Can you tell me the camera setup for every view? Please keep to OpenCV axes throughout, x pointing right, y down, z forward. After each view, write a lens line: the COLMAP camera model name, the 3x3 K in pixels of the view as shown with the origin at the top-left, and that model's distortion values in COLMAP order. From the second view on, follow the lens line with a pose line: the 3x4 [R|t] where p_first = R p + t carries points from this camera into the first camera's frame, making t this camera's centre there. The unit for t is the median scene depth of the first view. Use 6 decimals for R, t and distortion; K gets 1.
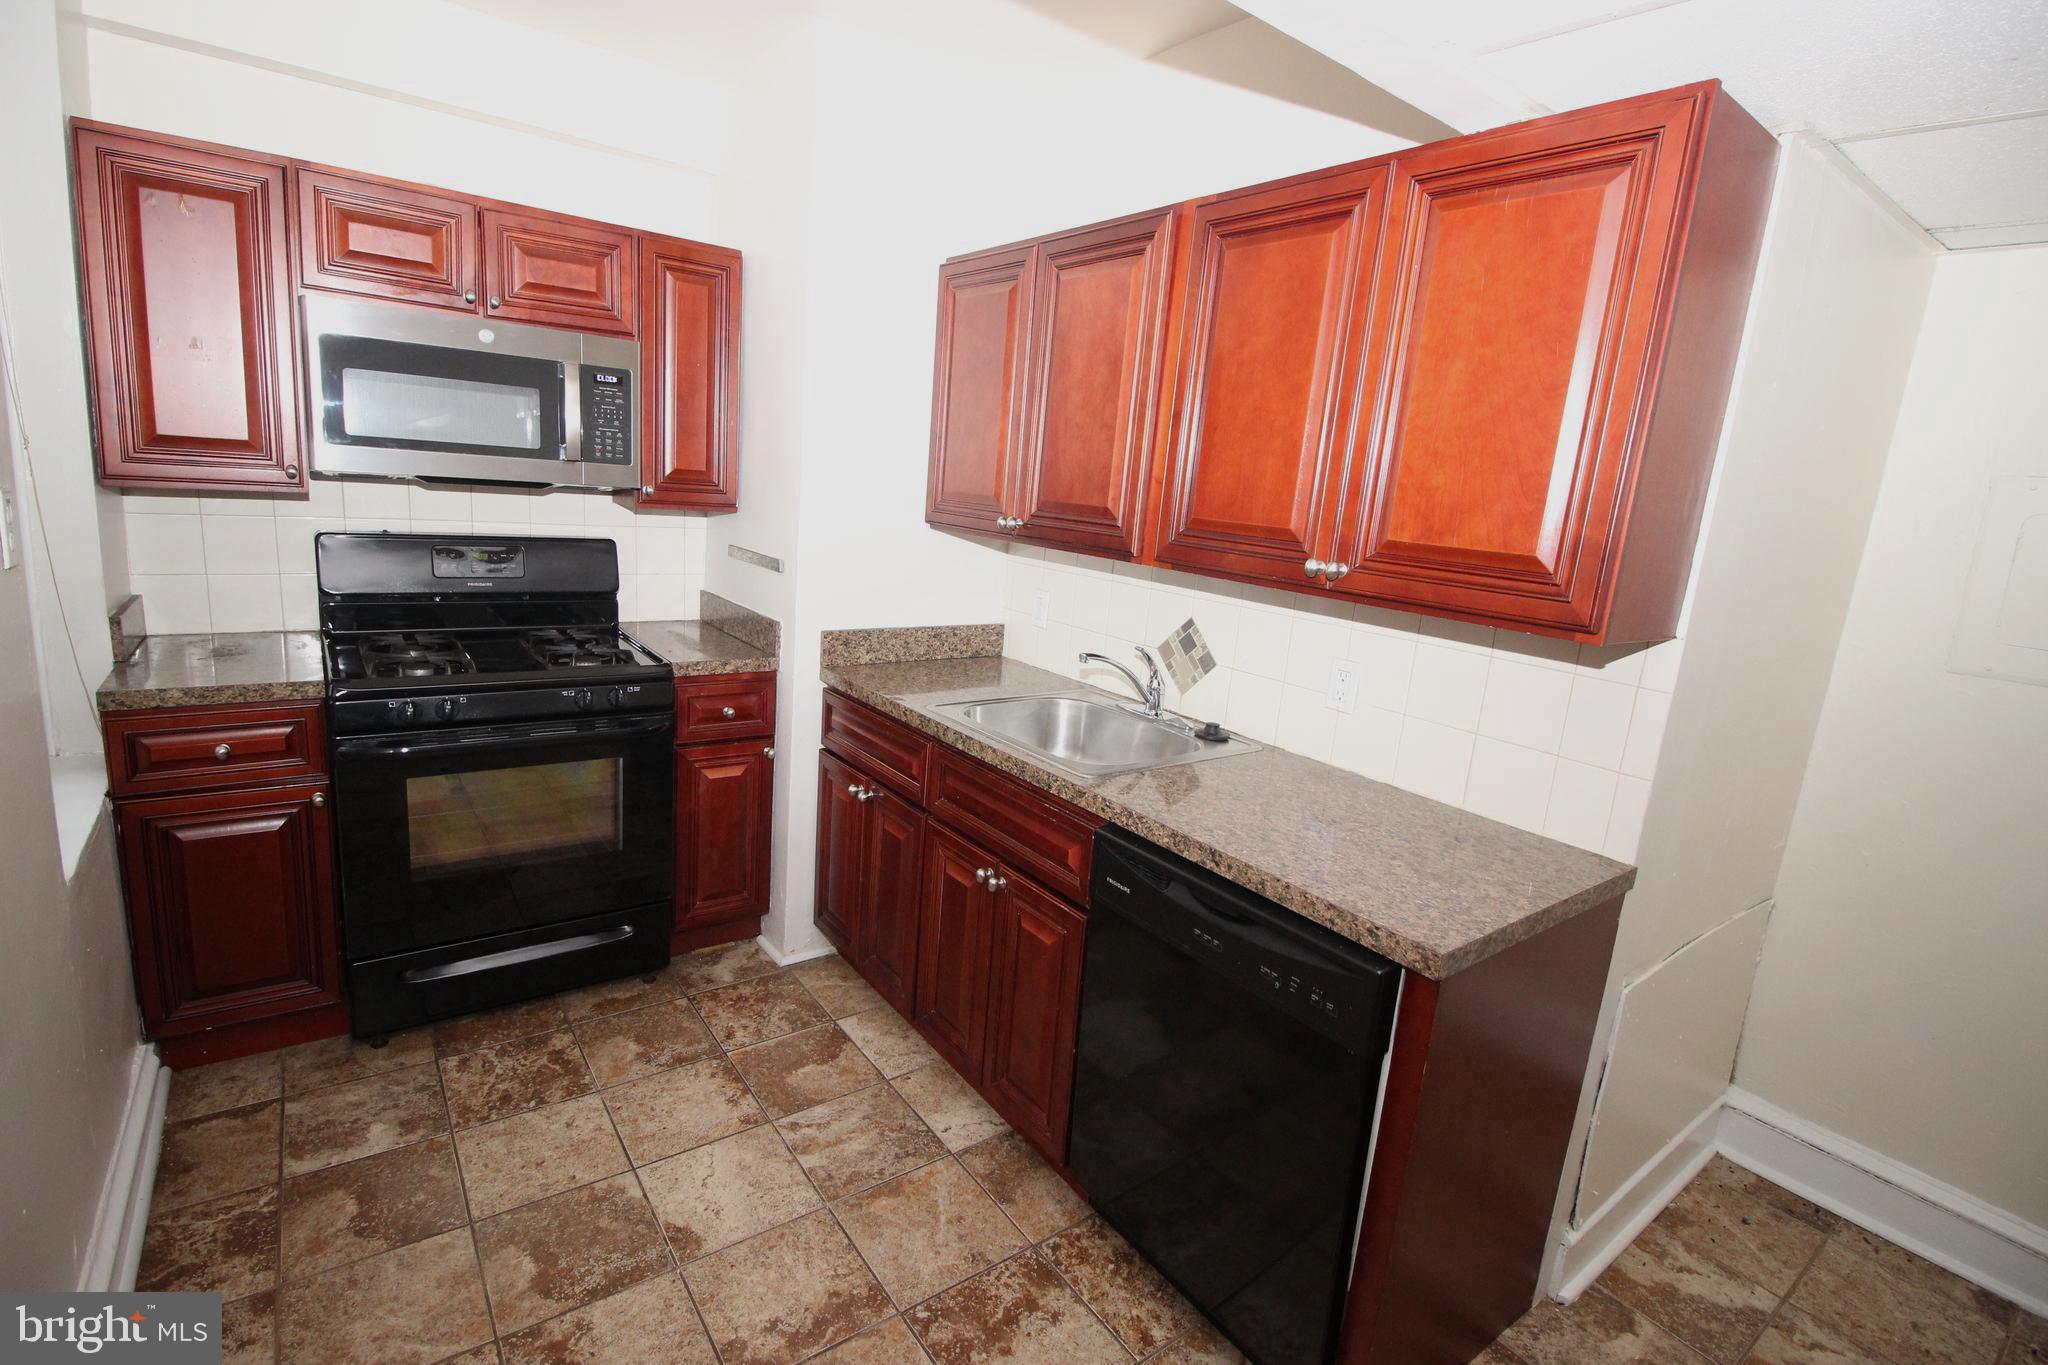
lens RADIAL K [[951.7, 0, 1015.3], [0, 951.7, 671.3], [0, 0, 1]] dist [-0.004698, -0.008924]
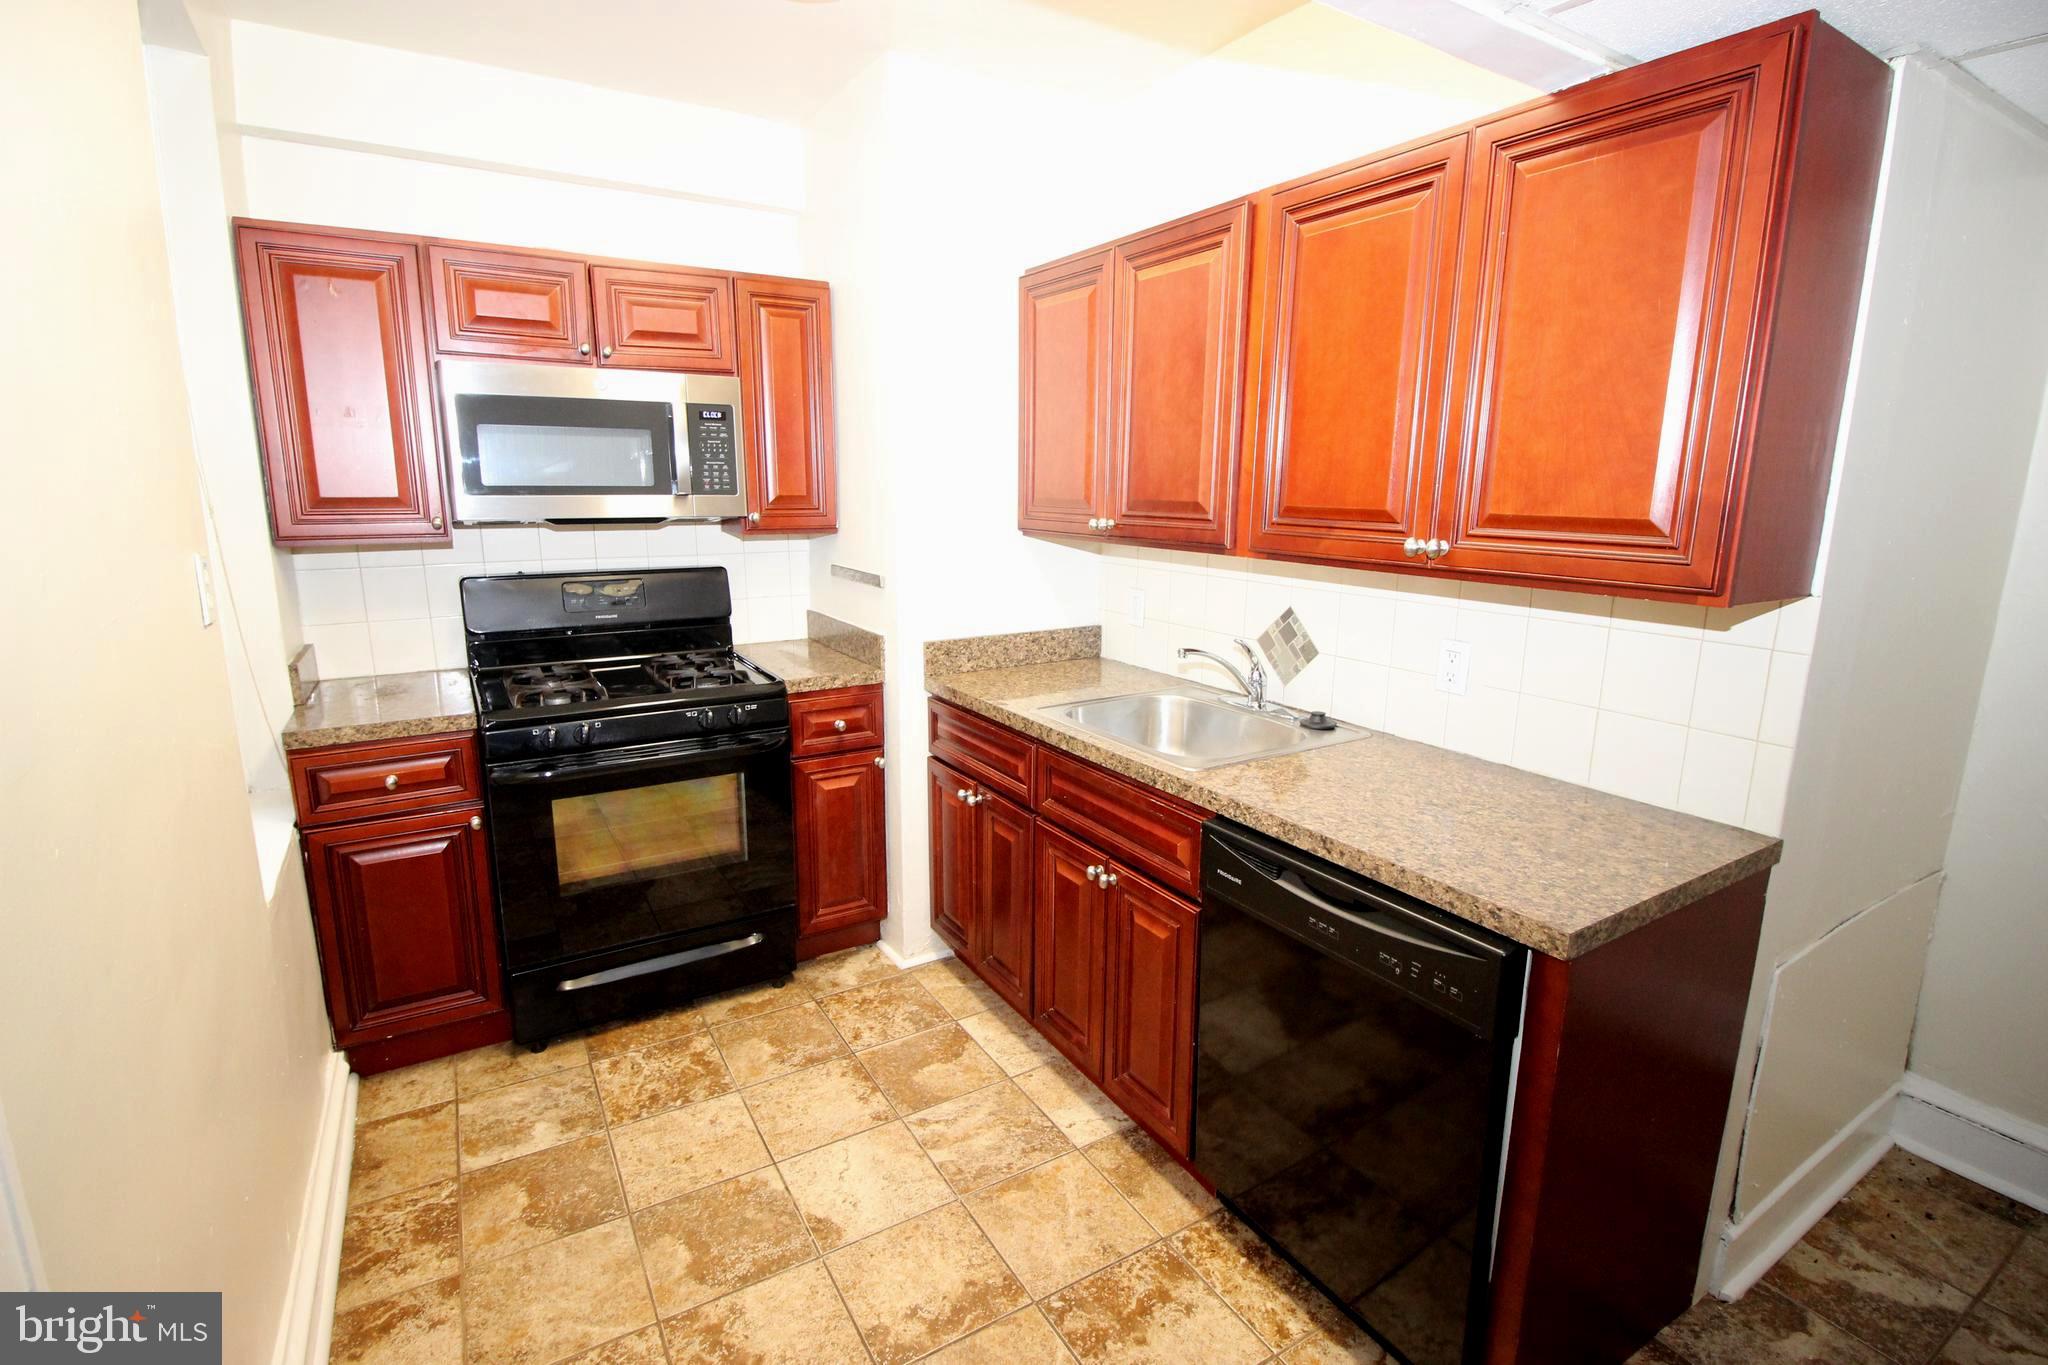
lens RADIAL K [[951.7, 0, 1014.4], [0, 951.7, 671.4], [0, 0, 1]] dist [-0.004698, -0.008924]
pose [[0.993023, -0.053639, -0.105016, 0.000286], [0.052997, 0.998555, -0.008897, 0.005372], [0.105341, 0.003269, 0.994431, -0.018664]]
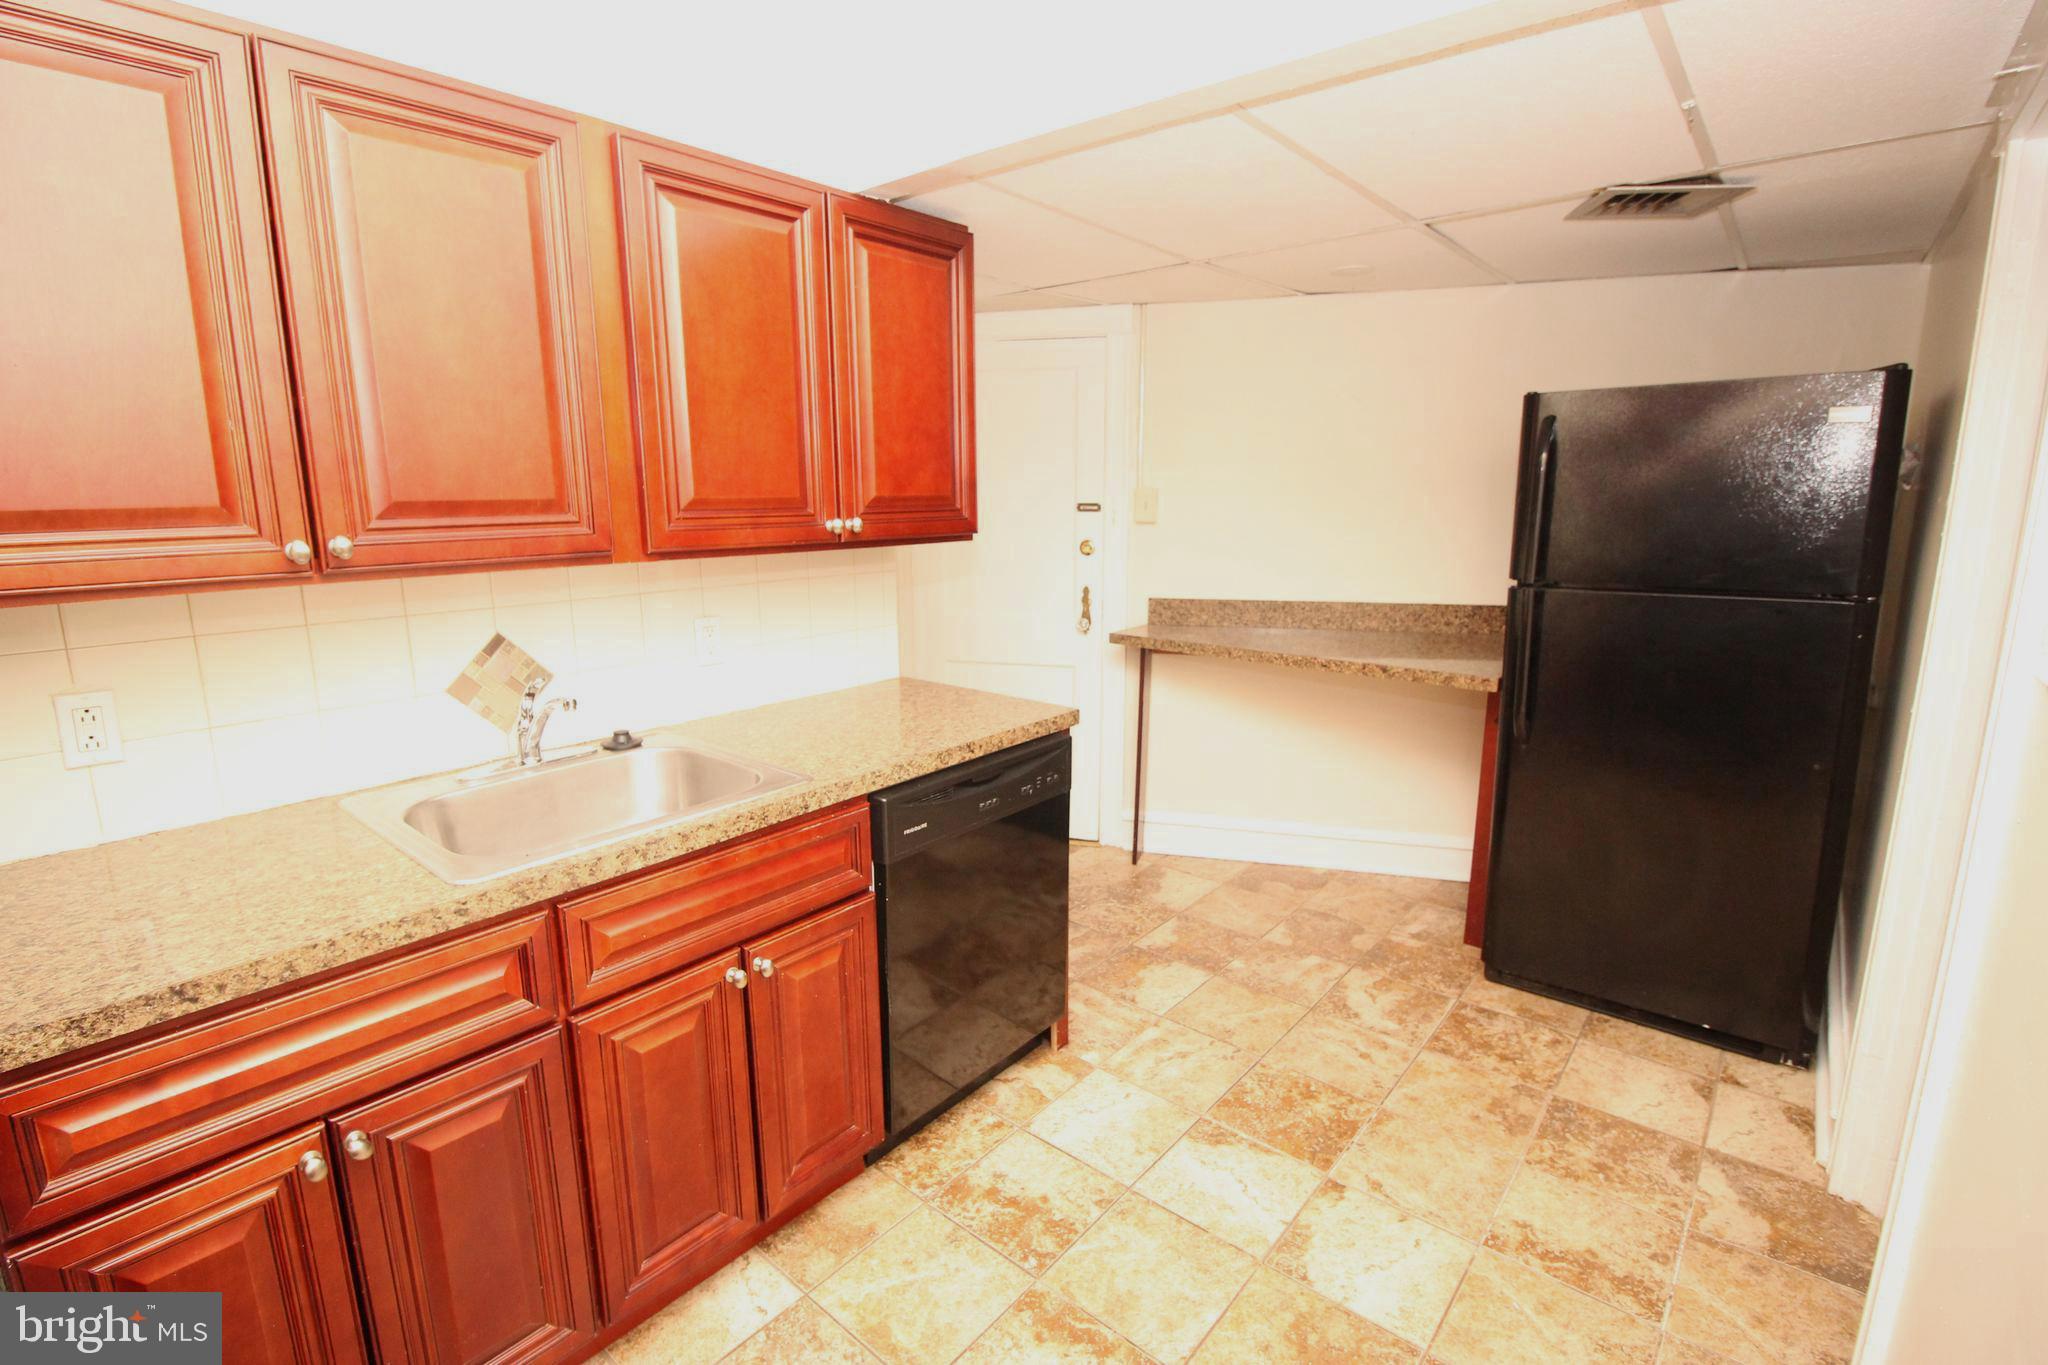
lens RADIAL K [[951.7, 0, 1007.3], [0, 951.7, 676.8], [0, 0, 1]] dist [-0.004698, -0.008924]
pose [[-0.226969, -0.265613, 0.936982, -0.821240], [0.182376, 0.933479, 0.308797, -0.237935], [-0.956673, 0.240970, -0.163429, 0.940105]]
